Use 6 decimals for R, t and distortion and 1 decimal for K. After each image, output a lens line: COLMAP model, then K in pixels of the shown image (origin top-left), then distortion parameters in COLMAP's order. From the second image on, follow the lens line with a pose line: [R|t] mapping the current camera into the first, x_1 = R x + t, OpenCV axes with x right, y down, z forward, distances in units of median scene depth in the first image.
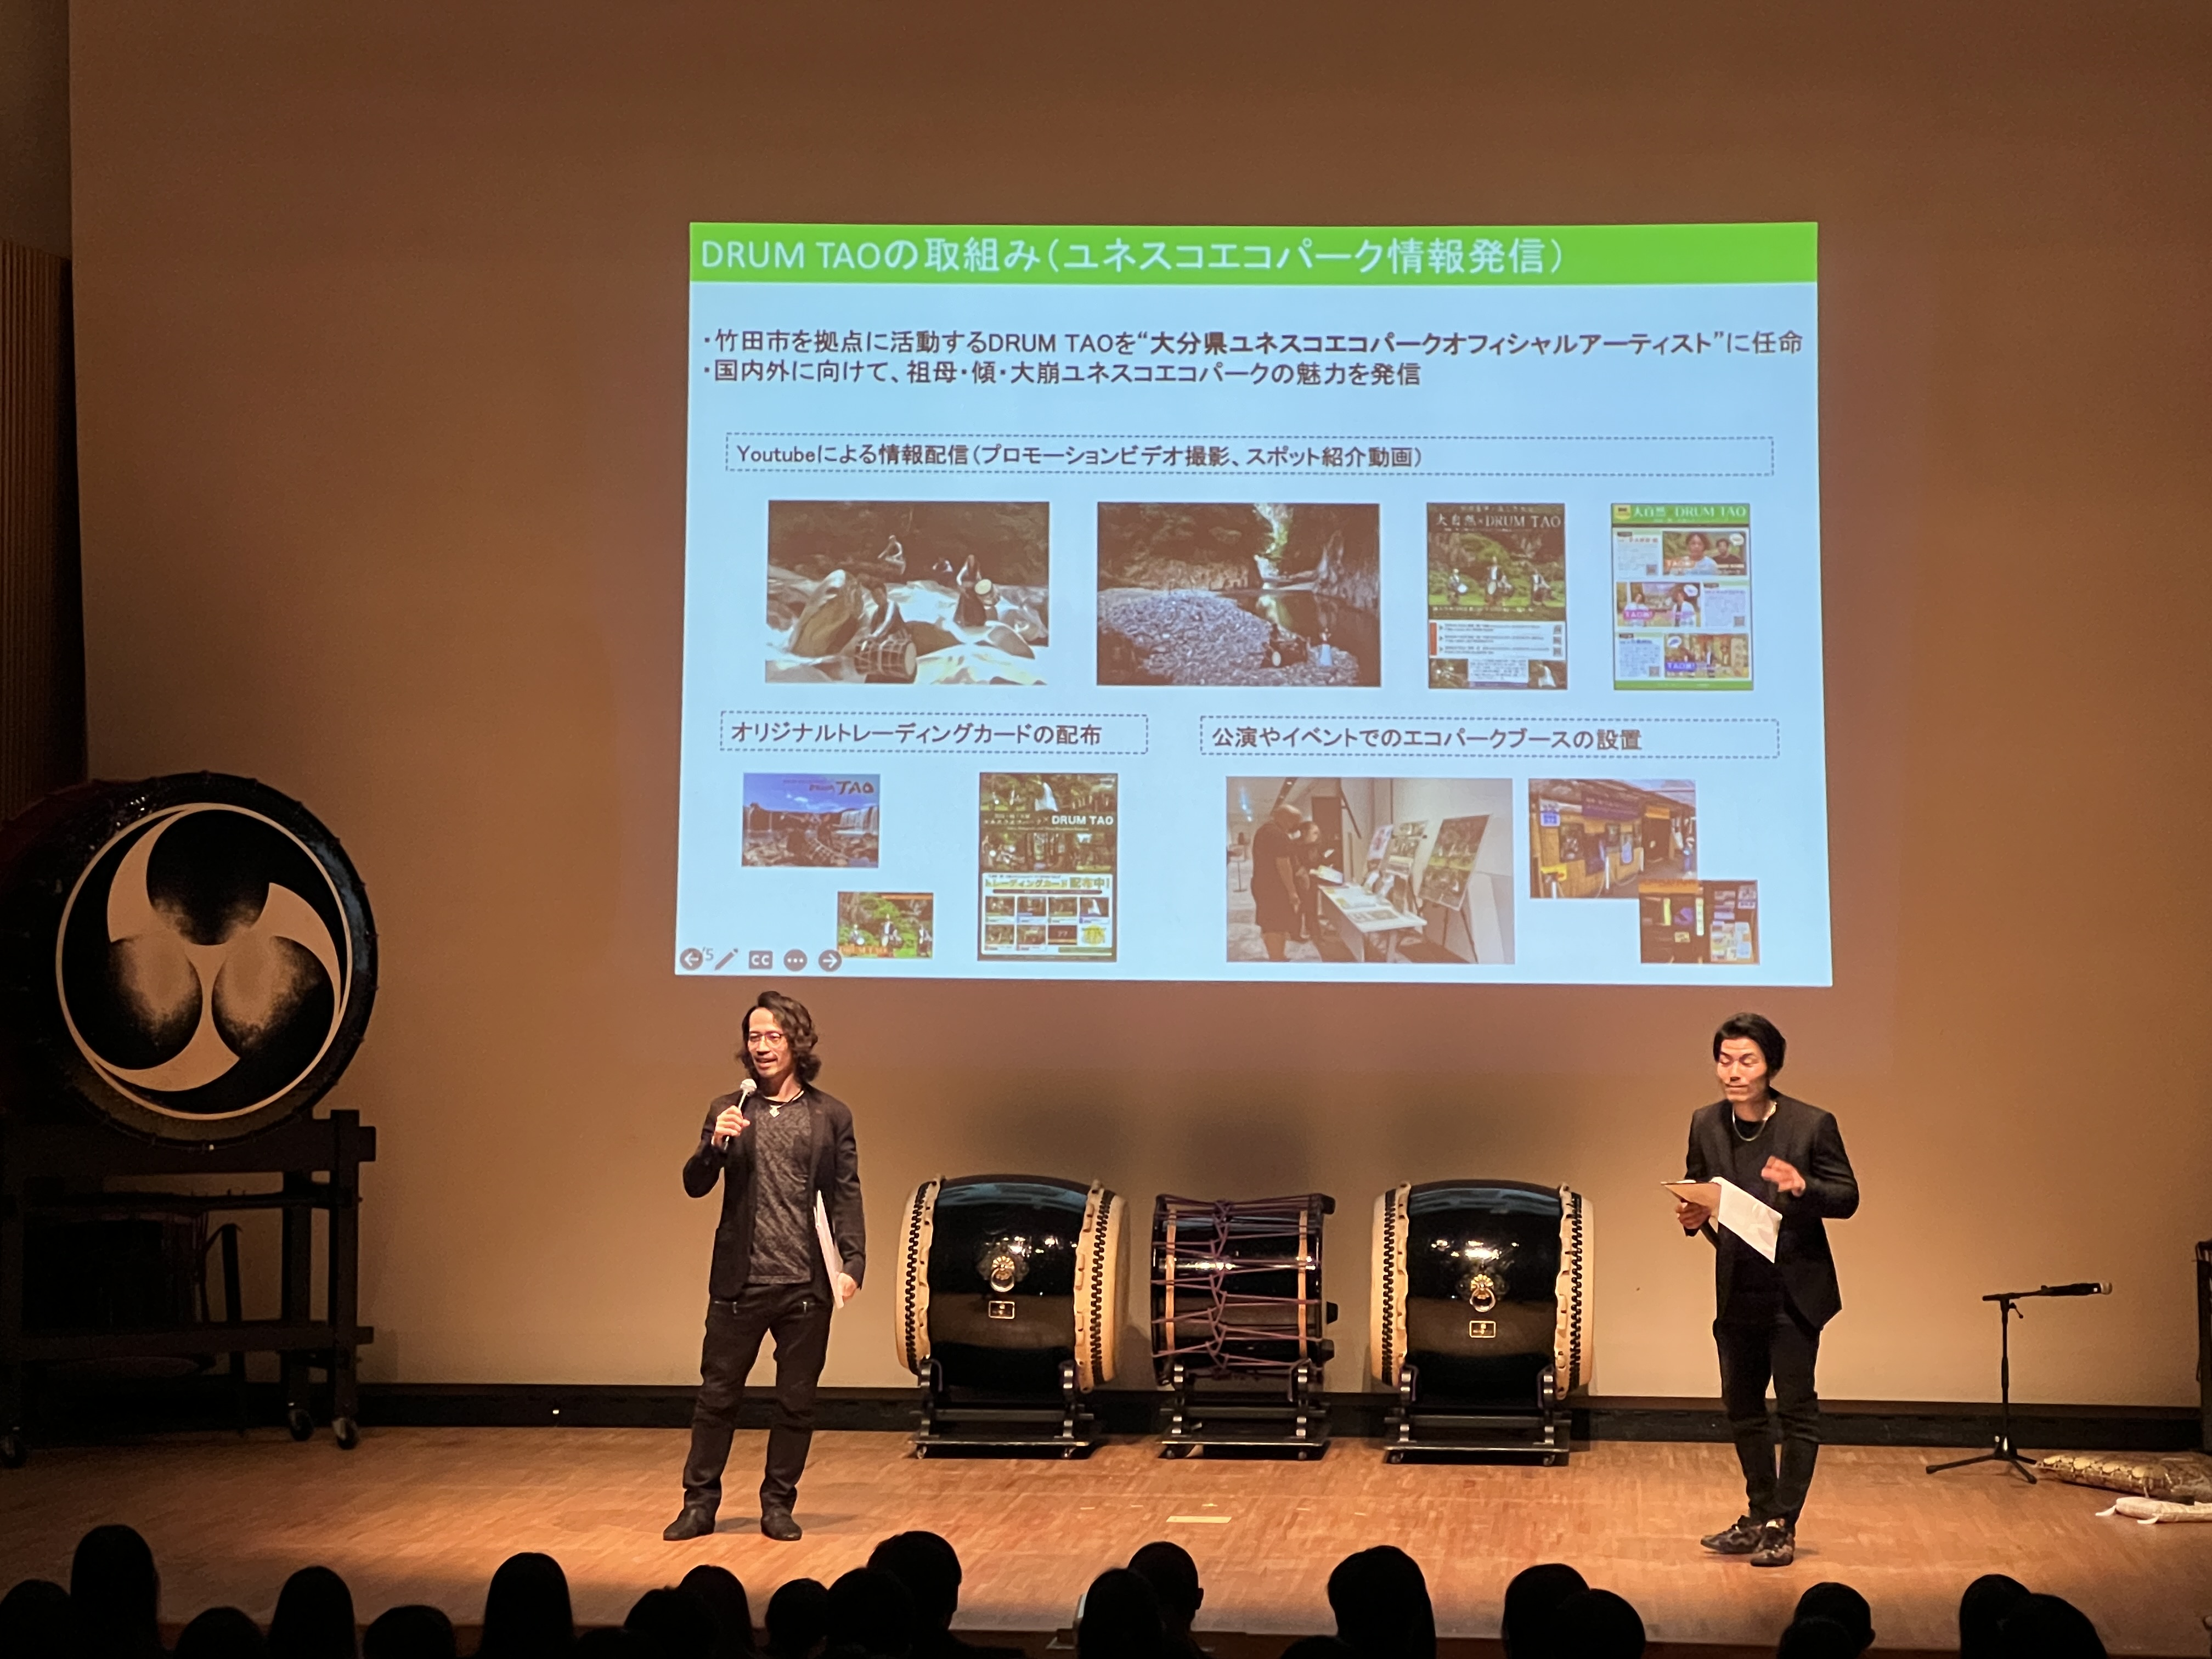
lens RADIAL K [[5816.5, 0, 1097.4], [0, 5816.5, 824.2], [0, 0, 1]] dist [0.165073, 0.000000]
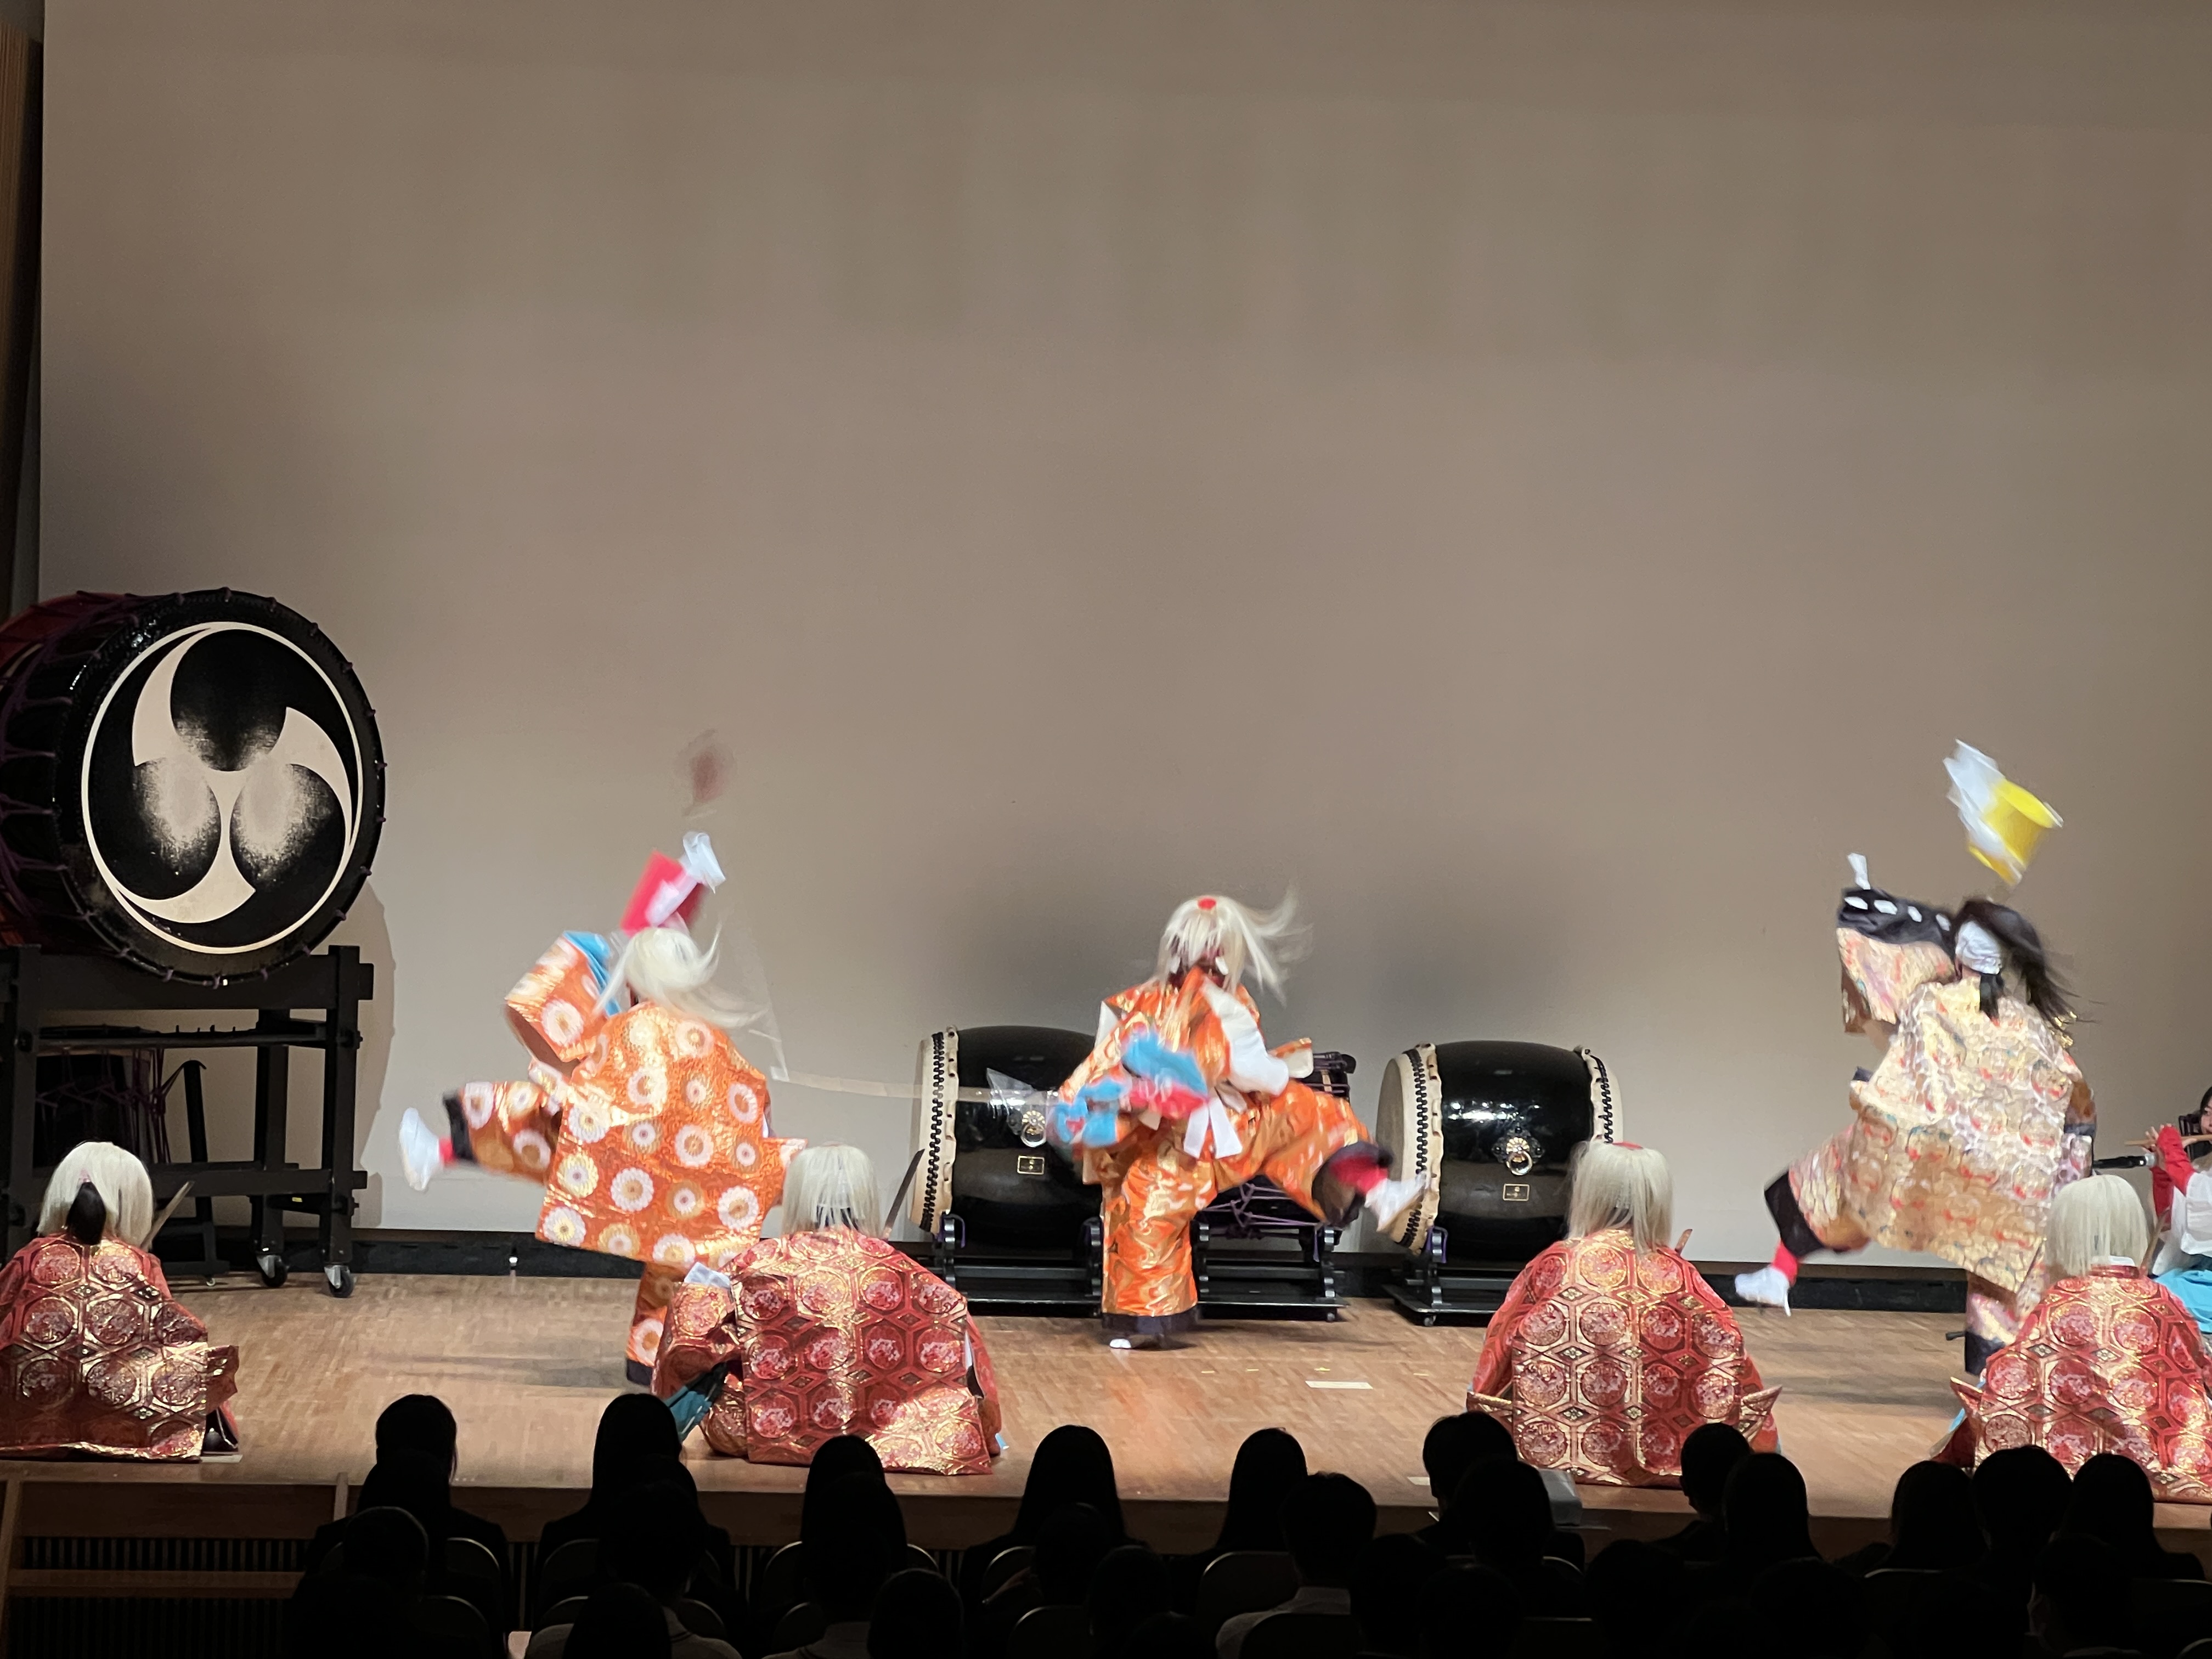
lens RADIAL K [[5829.6, 0, 1032.1], [0, 5829.6, 760.0], [0, 0, 1]] dist [0.157994, 0.000000]
pose [[0.982634, 0.027664, 0.183479, -0.198862], [-0.031211, 0.999377, 0.016474, -0.000902], [-0.182909, -0.021914, 0.982886, 0.036620]]
